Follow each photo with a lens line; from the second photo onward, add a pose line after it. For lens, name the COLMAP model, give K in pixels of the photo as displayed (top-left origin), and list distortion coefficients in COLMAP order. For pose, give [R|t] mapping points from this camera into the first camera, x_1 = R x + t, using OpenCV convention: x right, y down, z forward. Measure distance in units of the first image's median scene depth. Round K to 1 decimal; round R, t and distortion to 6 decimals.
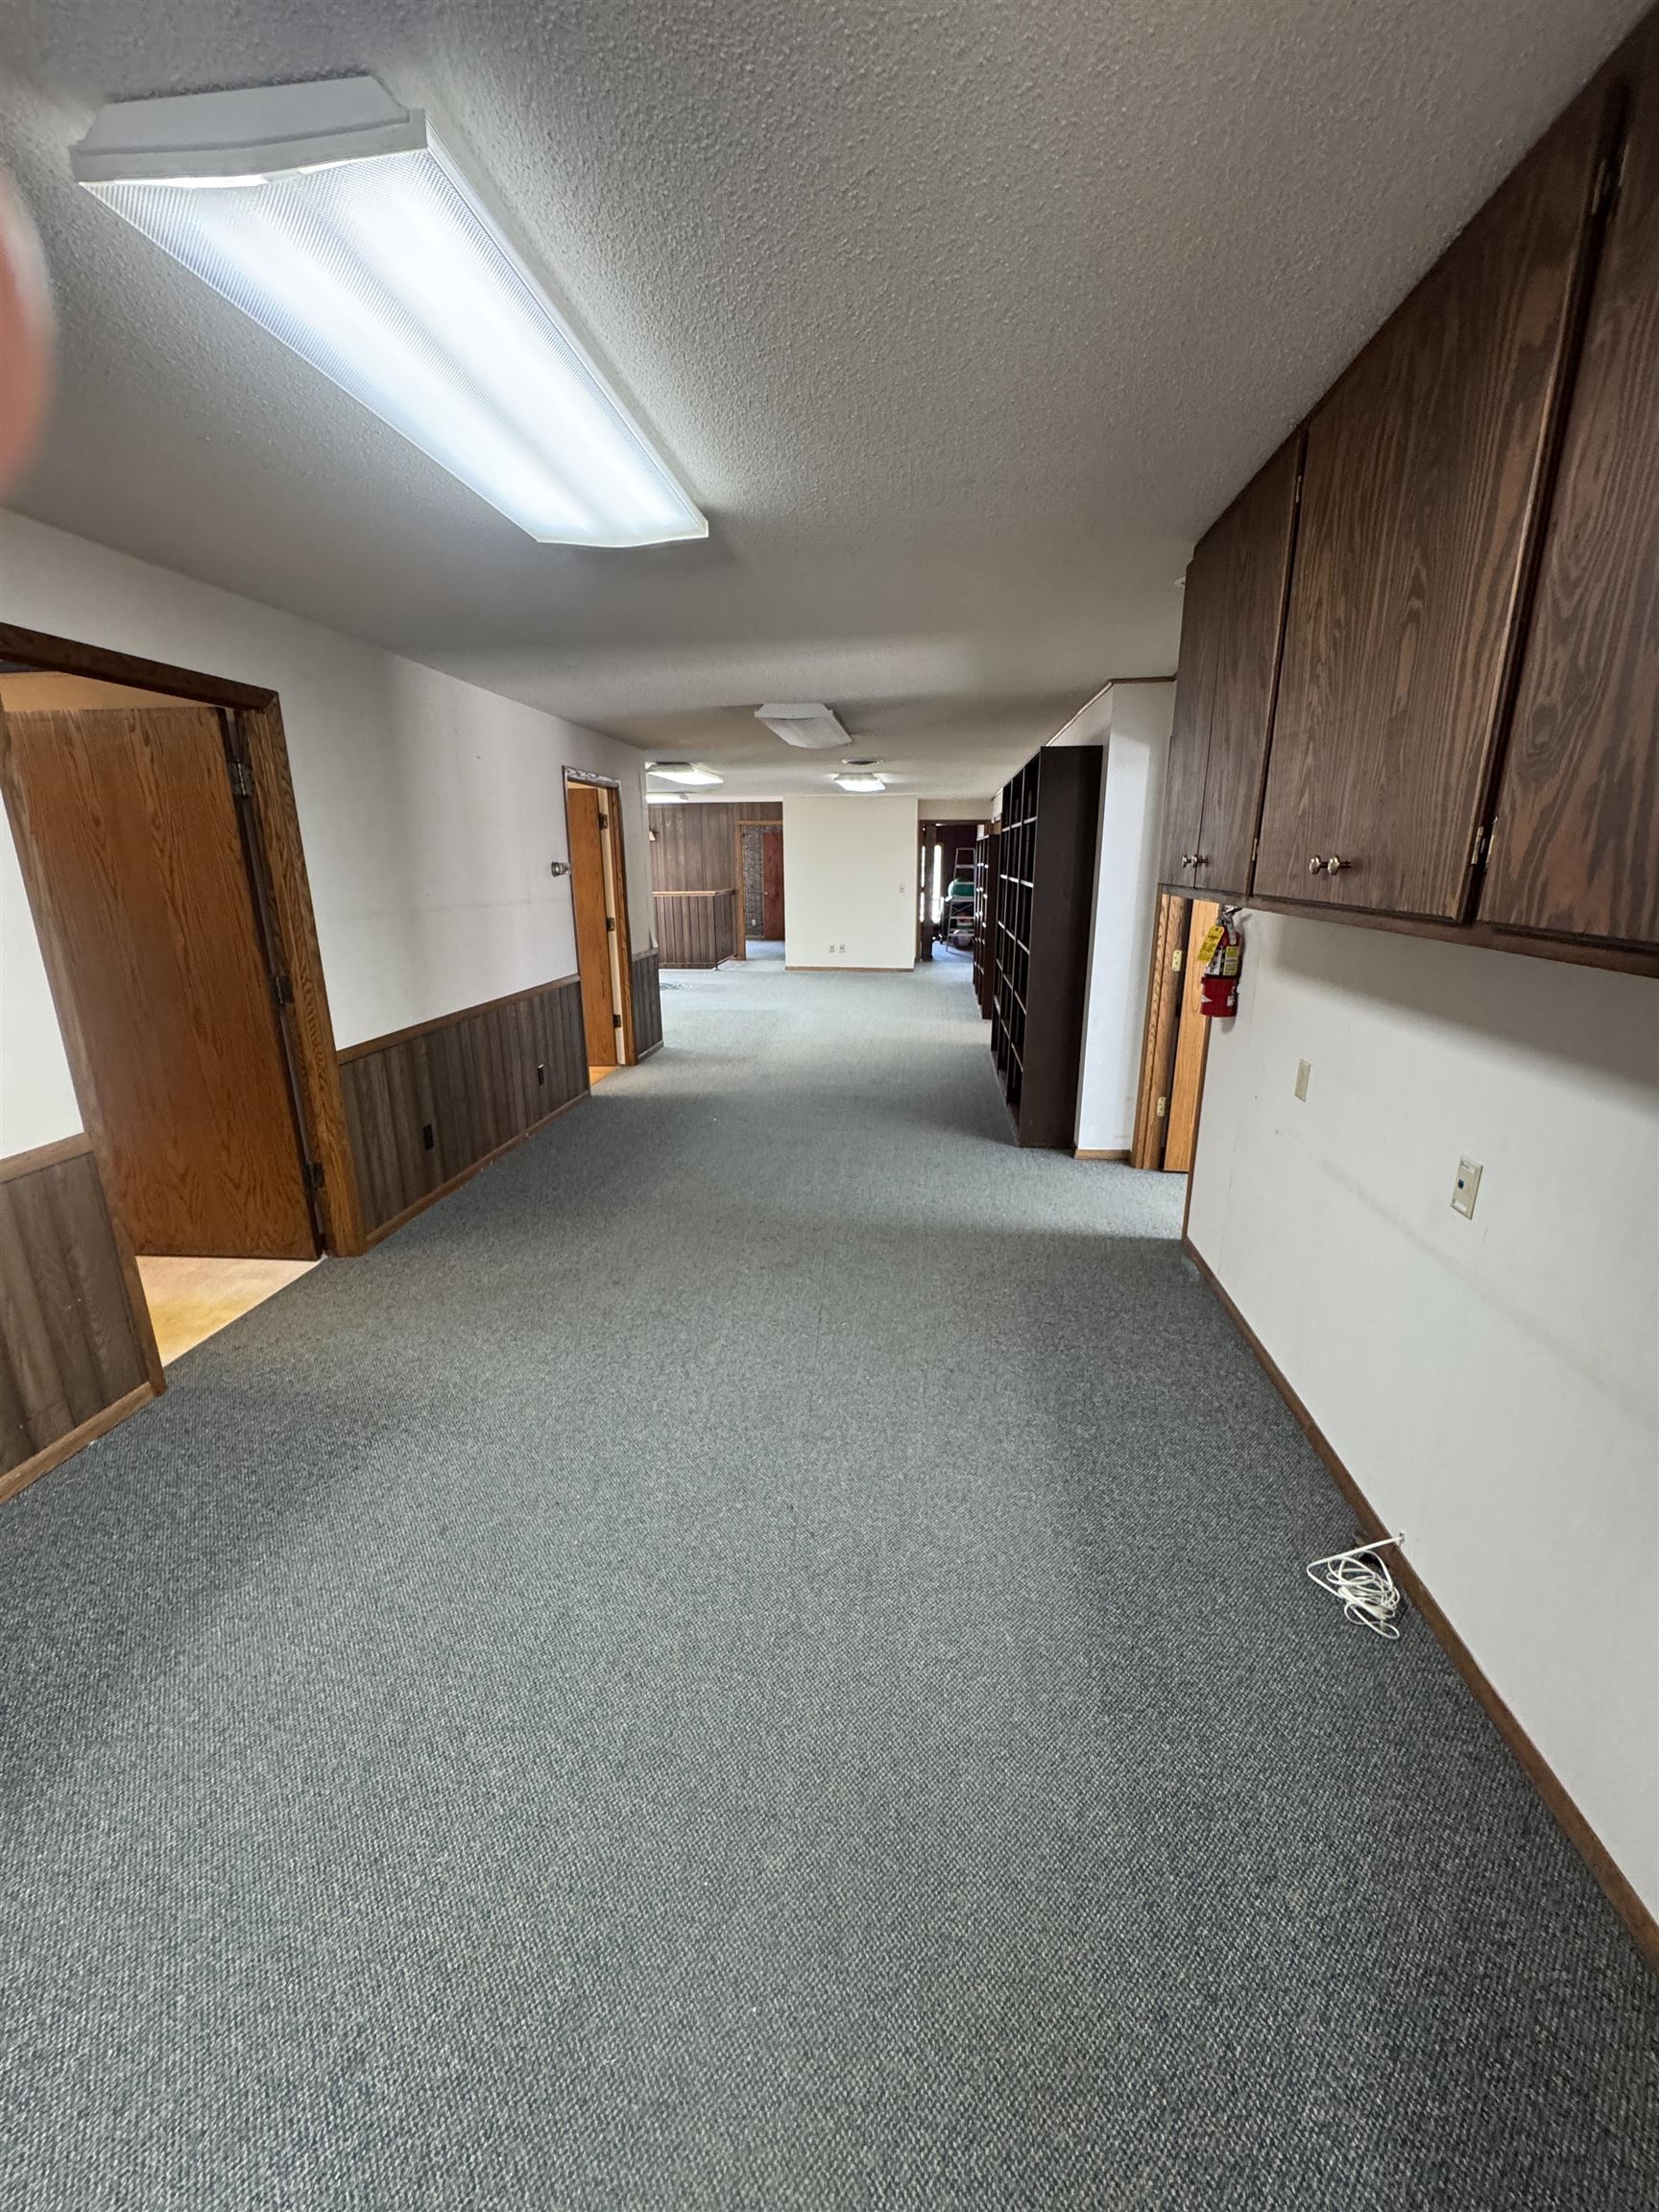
lens RADIAL K [[874.8, 0, 834.0], [0, 874.8, 1108.1], [0, 0, 1]] dist [0.000172, -0.000016]
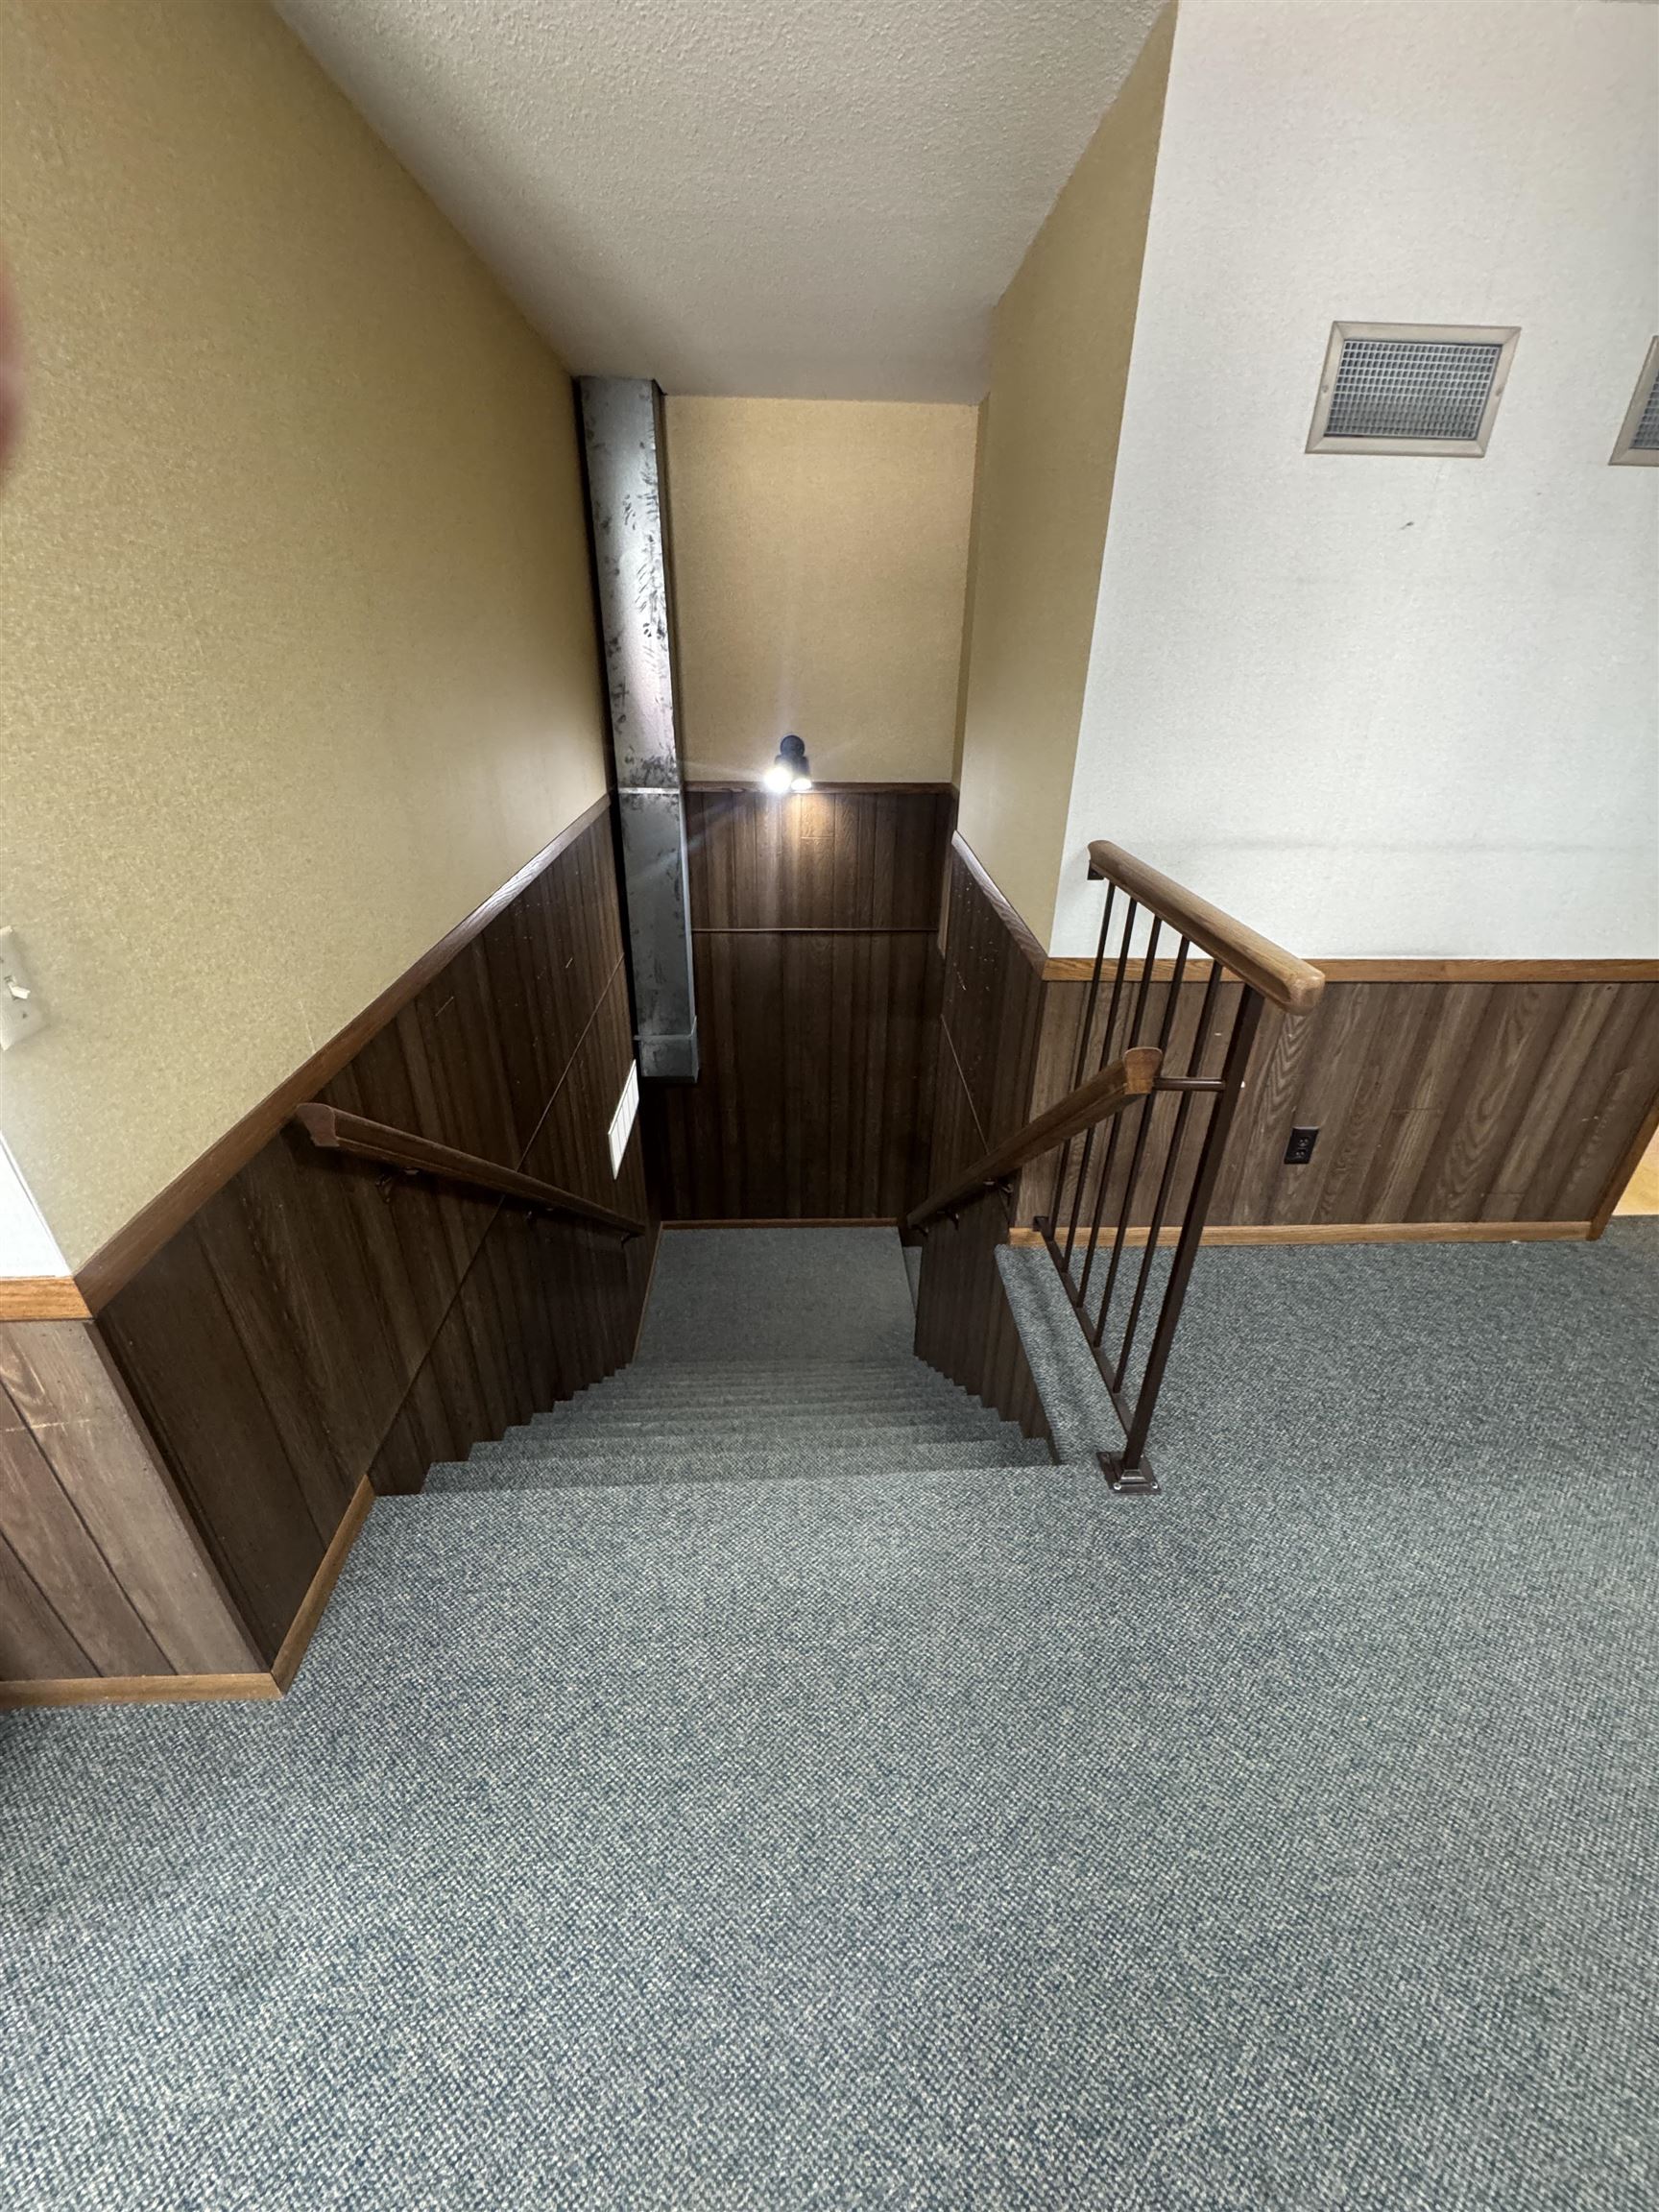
lens RADIAL K [[874.8, 0, 833.6], [0, 874.8, 1104.9], [0, 0, 1]] dist [0.000172, -0.000016]
pose [[0.151061, 0.465858, -0.871870, -0.148749], [-0.279164, 0.866195, 0.414457, 0.039763], [0.948287, 0.180786, 0.260899, -0.065266]]
